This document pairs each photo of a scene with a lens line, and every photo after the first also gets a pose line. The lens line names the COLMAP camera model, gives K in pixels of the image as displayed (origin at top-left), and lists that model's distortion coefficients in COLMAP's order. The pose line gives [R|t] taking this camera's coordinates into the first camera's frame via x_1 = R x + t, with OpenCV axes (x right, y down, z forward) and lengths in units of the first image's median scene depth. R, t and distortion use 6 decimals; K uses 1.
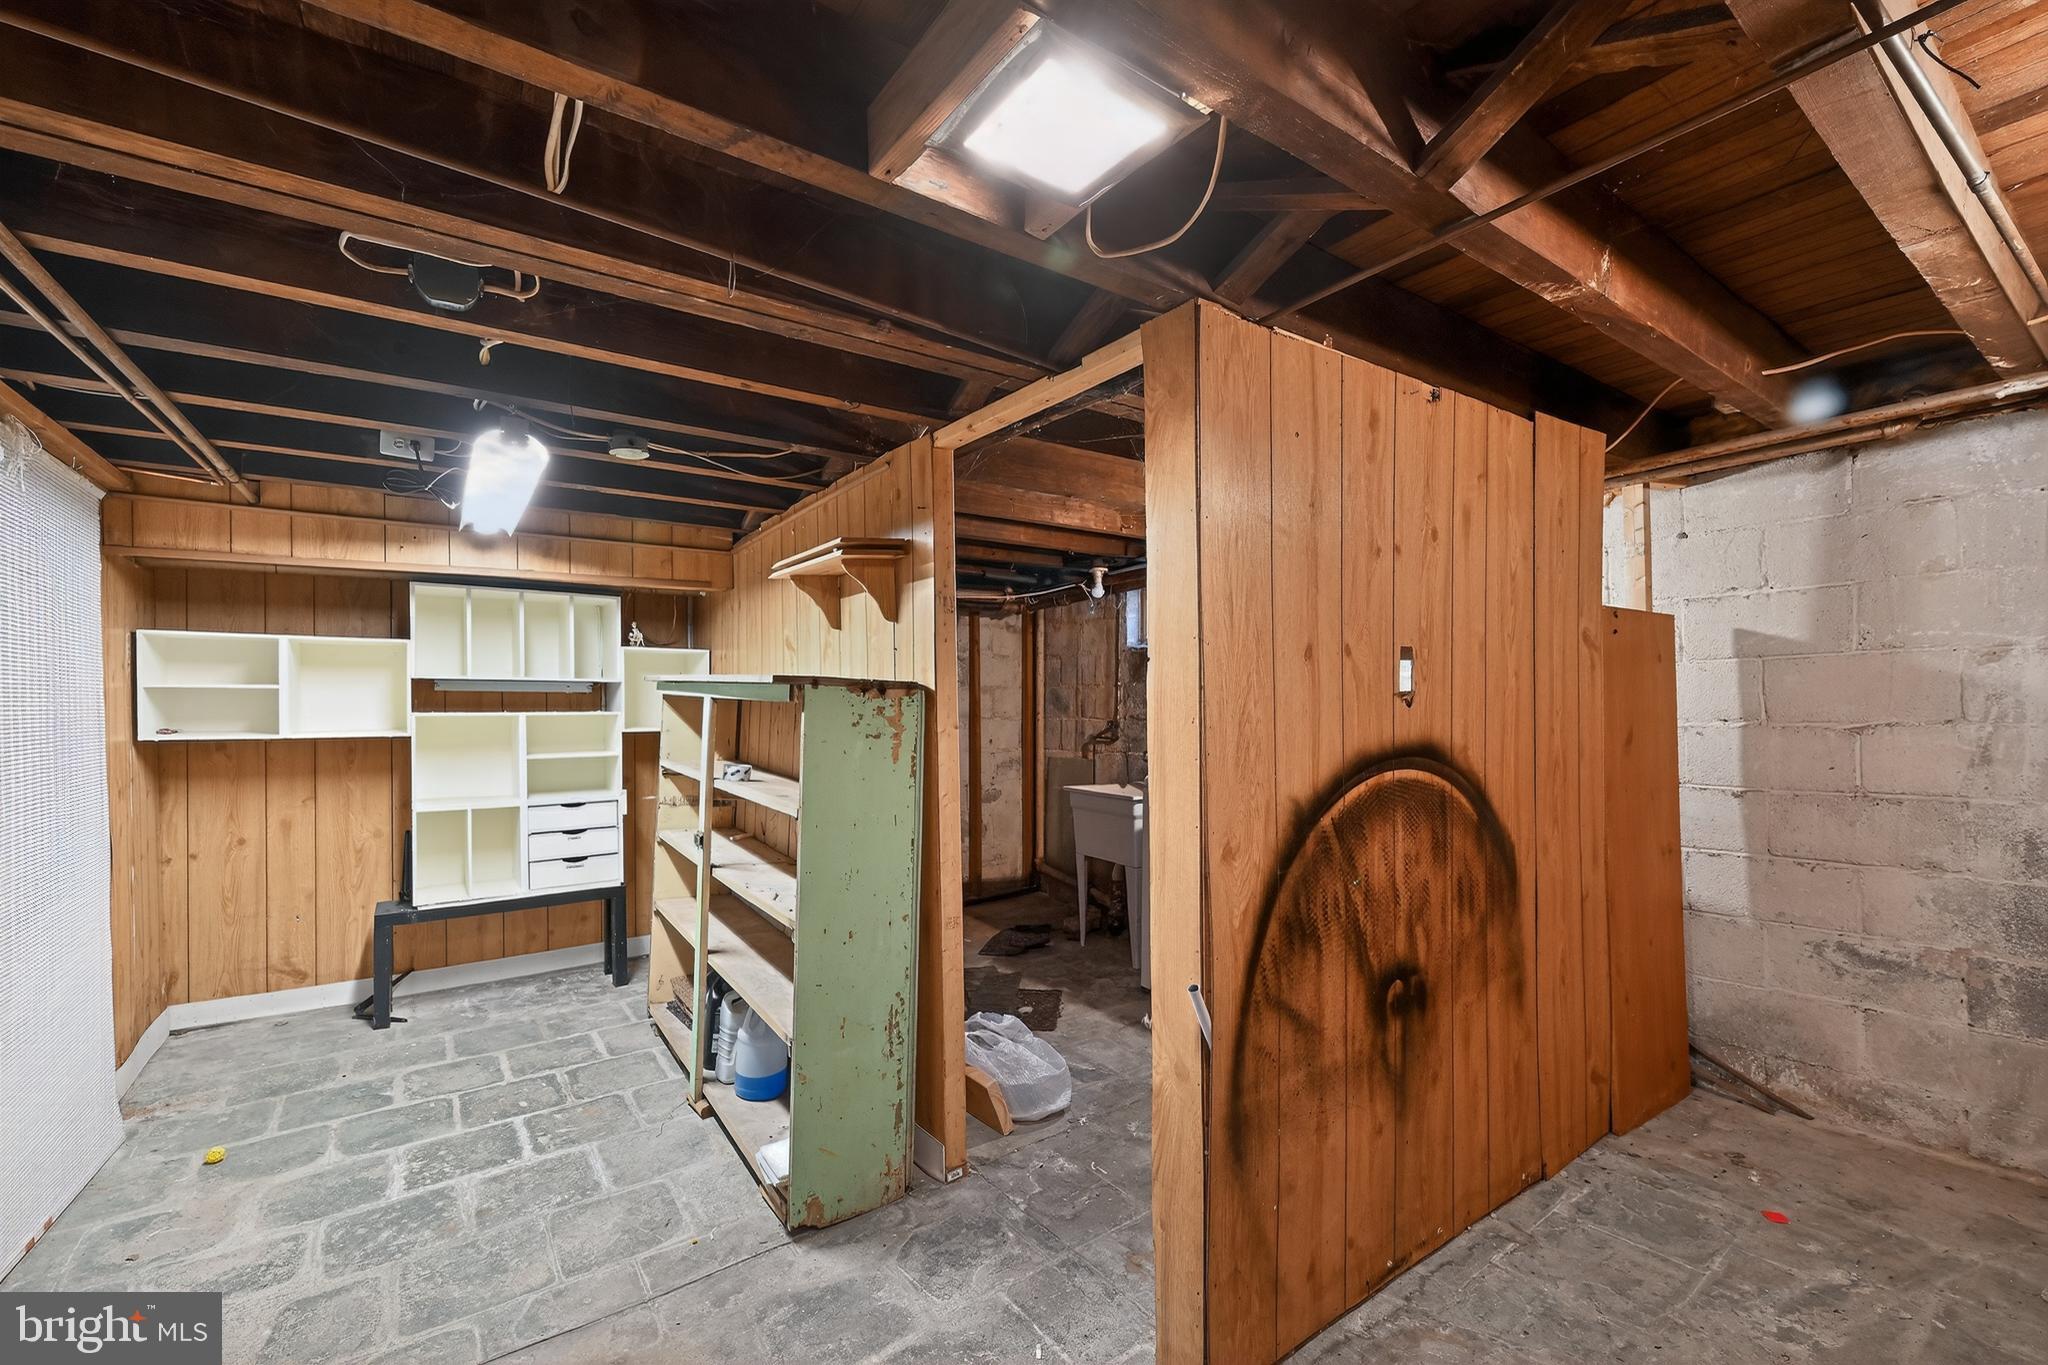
lens RADIAL K [[818.2, 0, 1024.0], [0, 818.2, 682.5], [0, 0, 1]] dist [-0.000220, -0.000025]
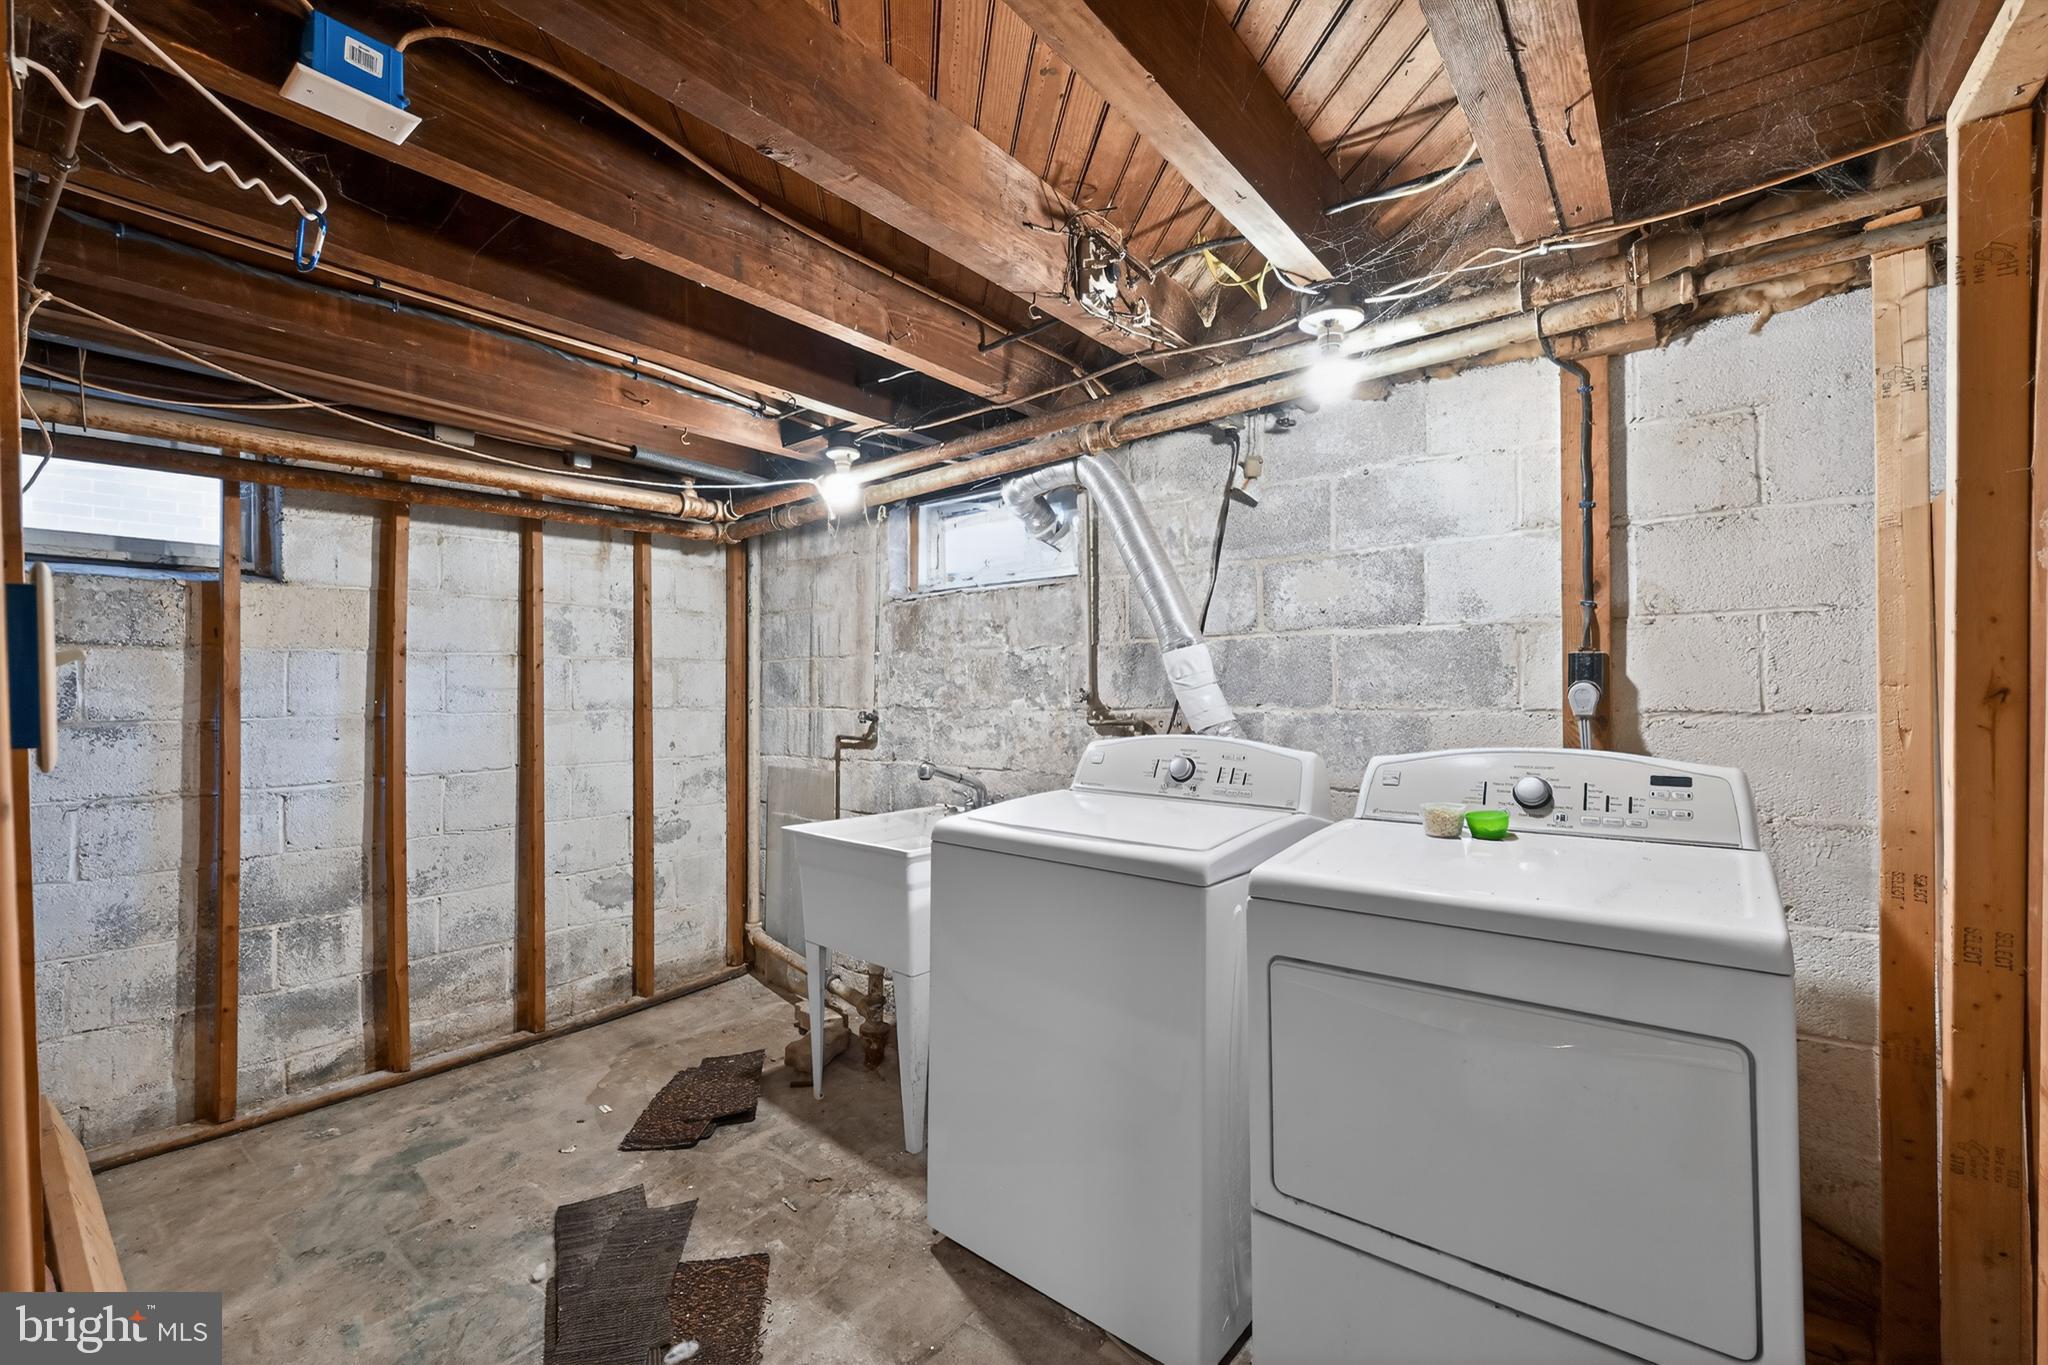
lens RADIAL K [[818.2, 0, 1024.0], [0, 818.2, 682.5], [0, 0, 1]] dist [-0.000220, -0.000025]
pose [[0.953701, -0.003442, 0.300737, 0.029429], [-0.003228, 0.999760, 0.021678, 0.008754], [-0.300739, -0.021645, 0.953461, 0.316569]]
